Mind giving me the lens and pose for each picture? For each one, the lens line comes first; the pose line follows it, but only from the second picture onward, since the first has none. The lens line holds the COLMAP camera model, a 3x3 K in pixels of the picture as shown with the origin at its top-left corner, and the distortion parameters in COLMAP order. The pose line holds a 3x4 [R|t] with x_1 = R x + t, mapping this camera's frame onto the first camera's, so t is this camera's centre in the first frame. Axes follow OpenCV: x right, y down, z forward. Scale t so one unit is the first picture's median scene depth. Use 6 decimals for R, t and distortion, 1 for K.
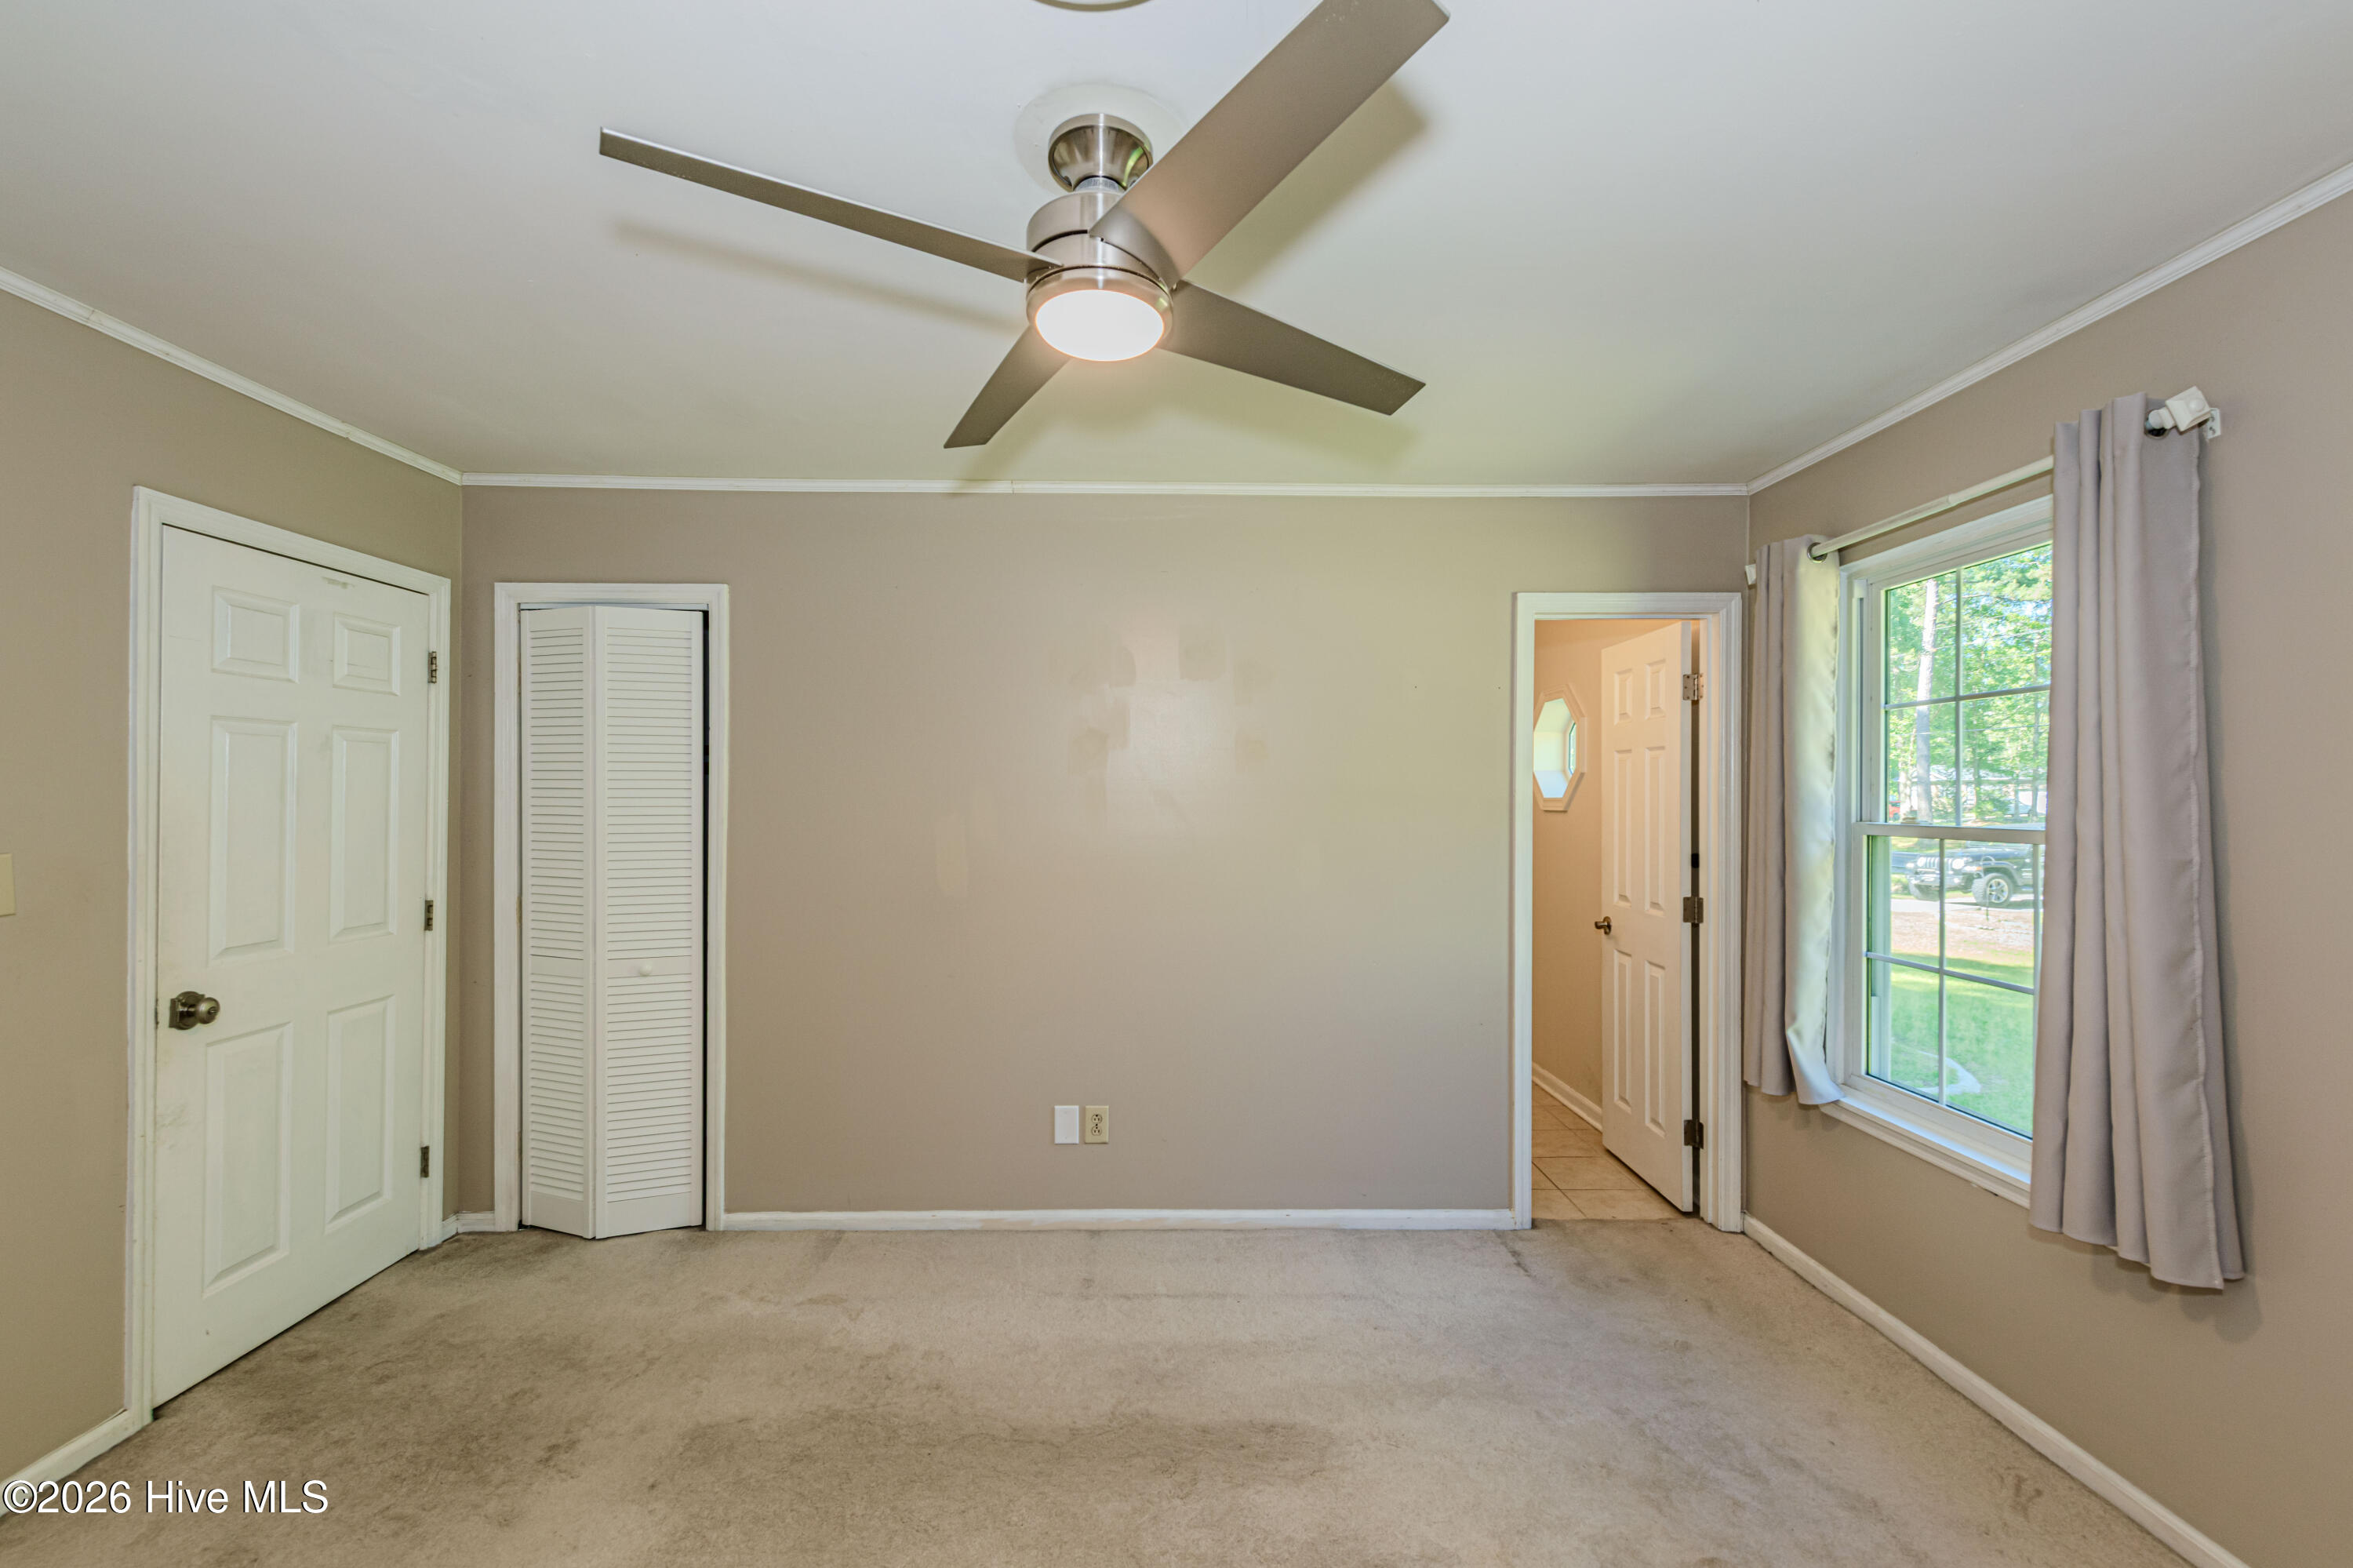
lens RADIAL K [[929.3, 0, 1175.4], [0, 929.3, 791.0], [0, 0, 1]] dist [0.003103, -0.000206]
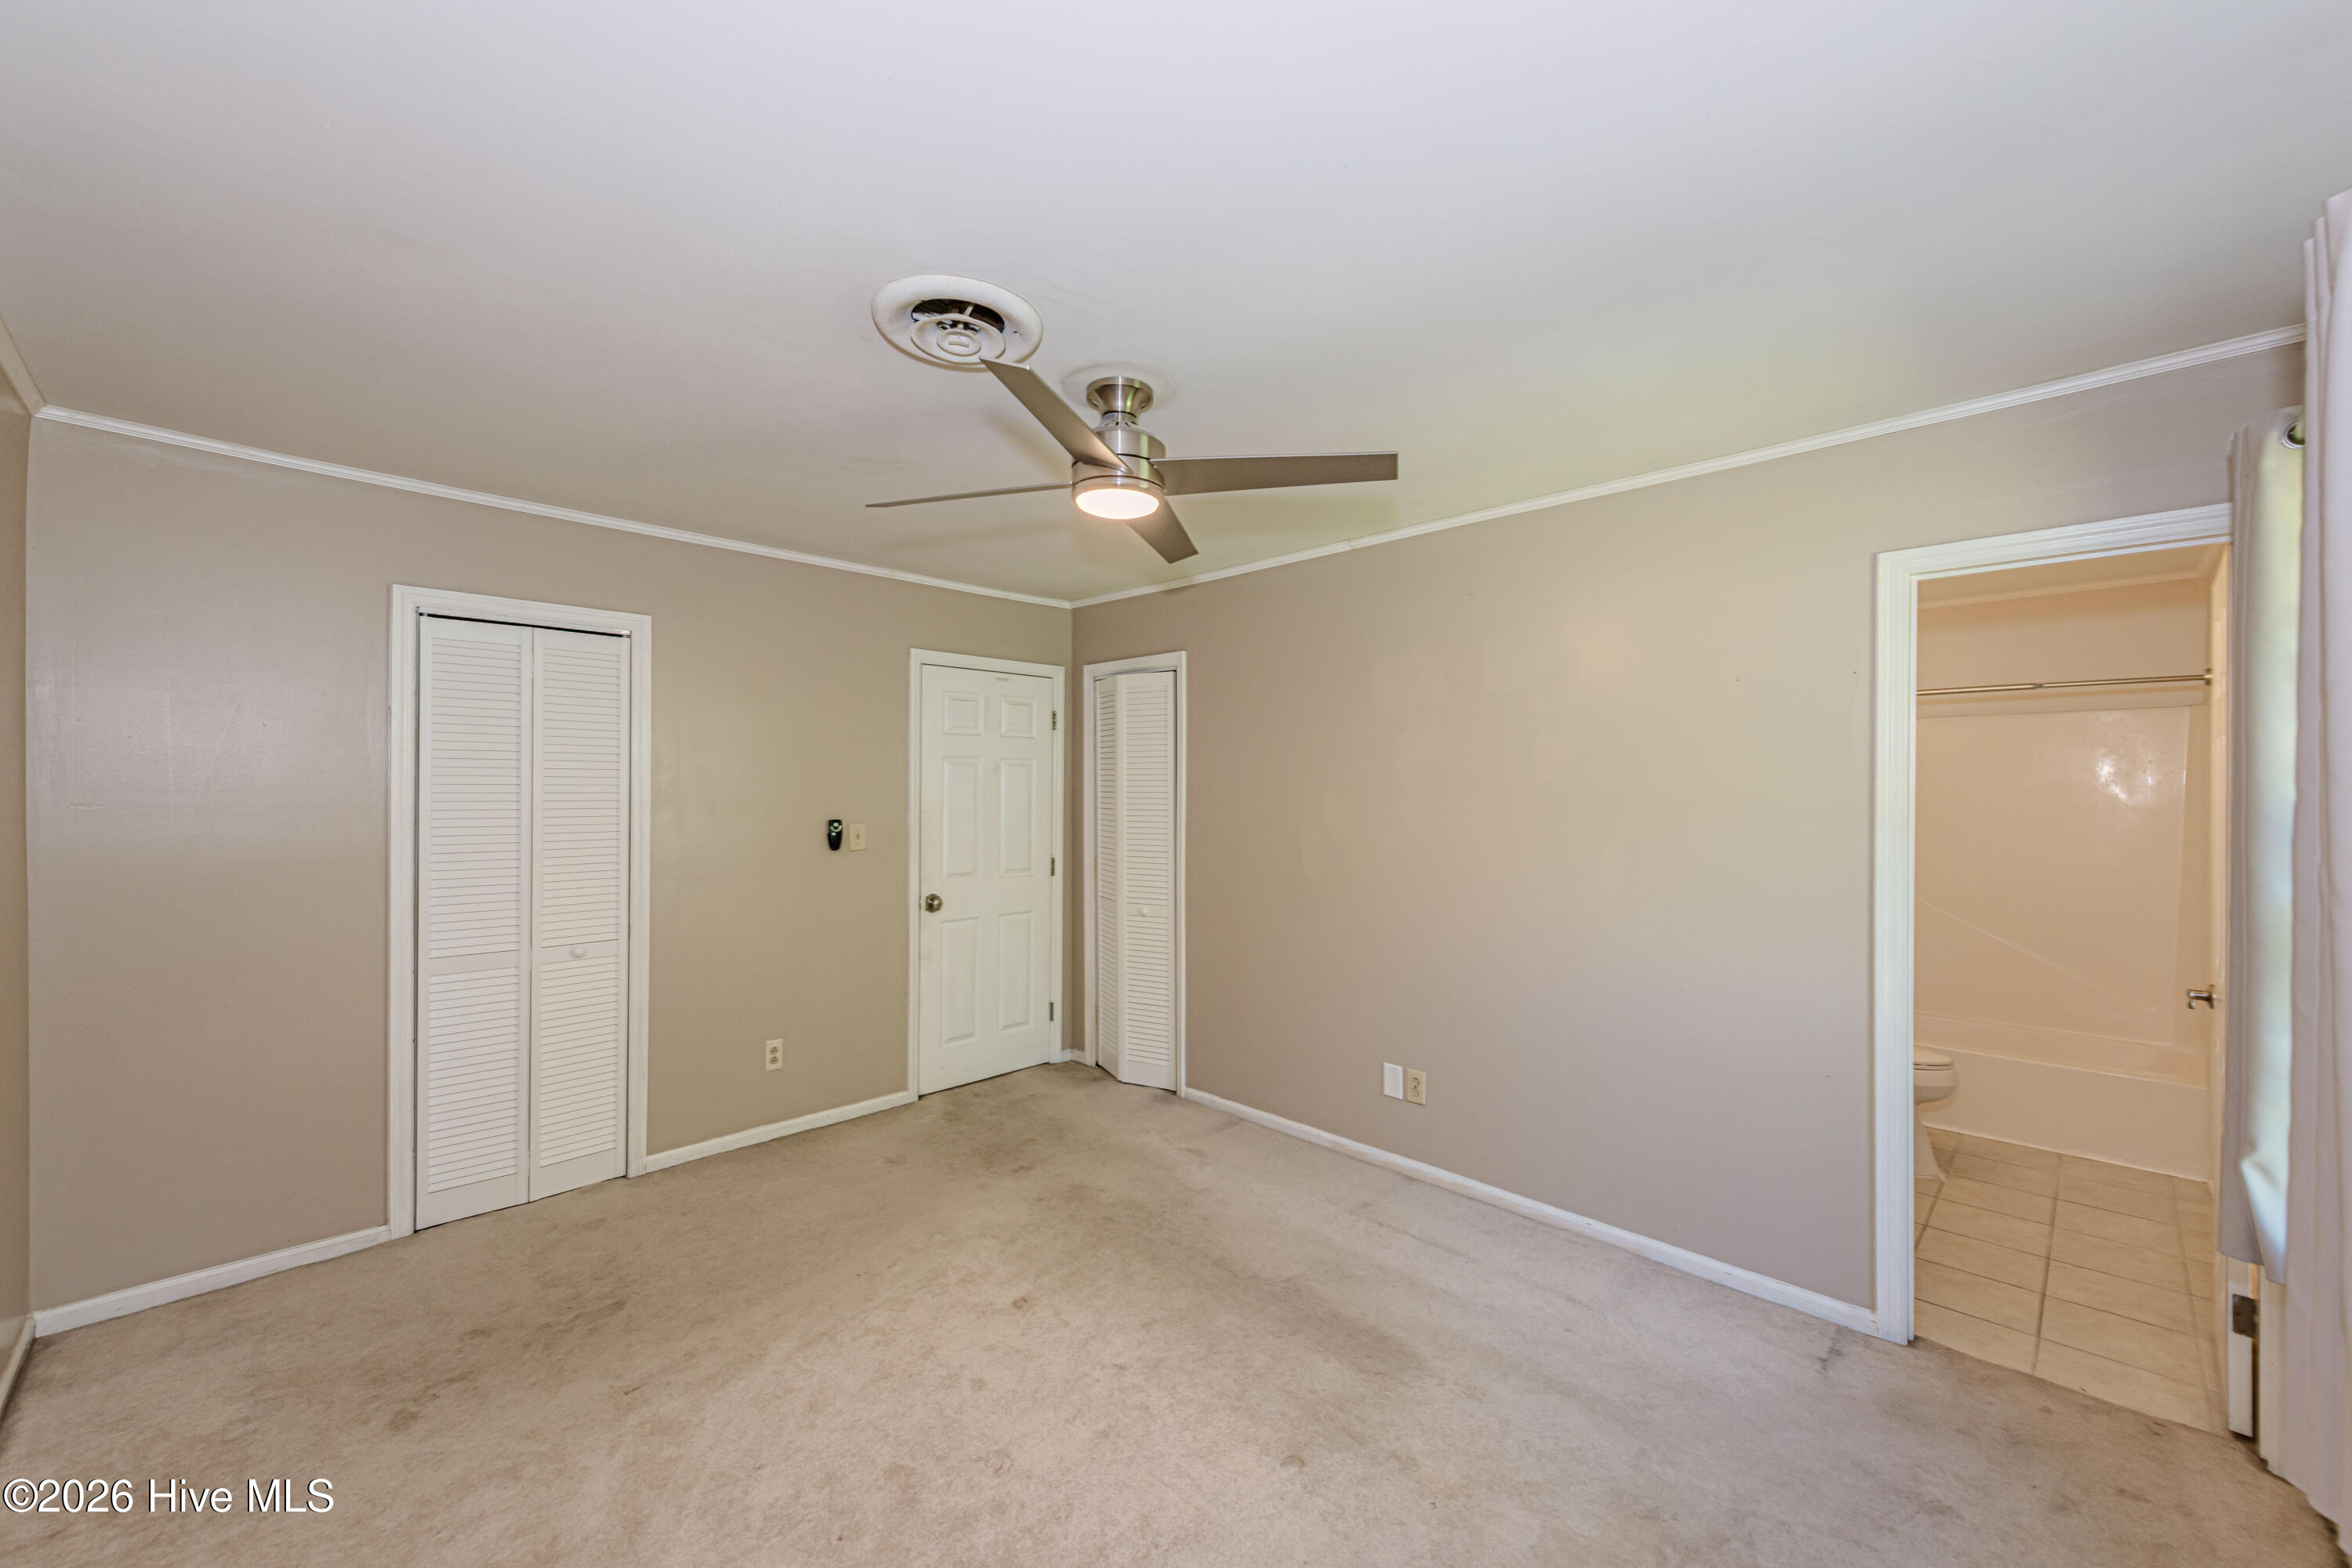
lens RADIAL K [[922.8, 0, 1176.0], [0, 922.8, 784.0], [0, 0, 1]] dist [0.020380, -0.010825]
pose [[0.699643, 0.000805, -0.714492, 0.576078], [-0.000579, 1.000000, 0.000559, -0.018686], [0.714492, 0.000022, 0.699643, -0.017045]]
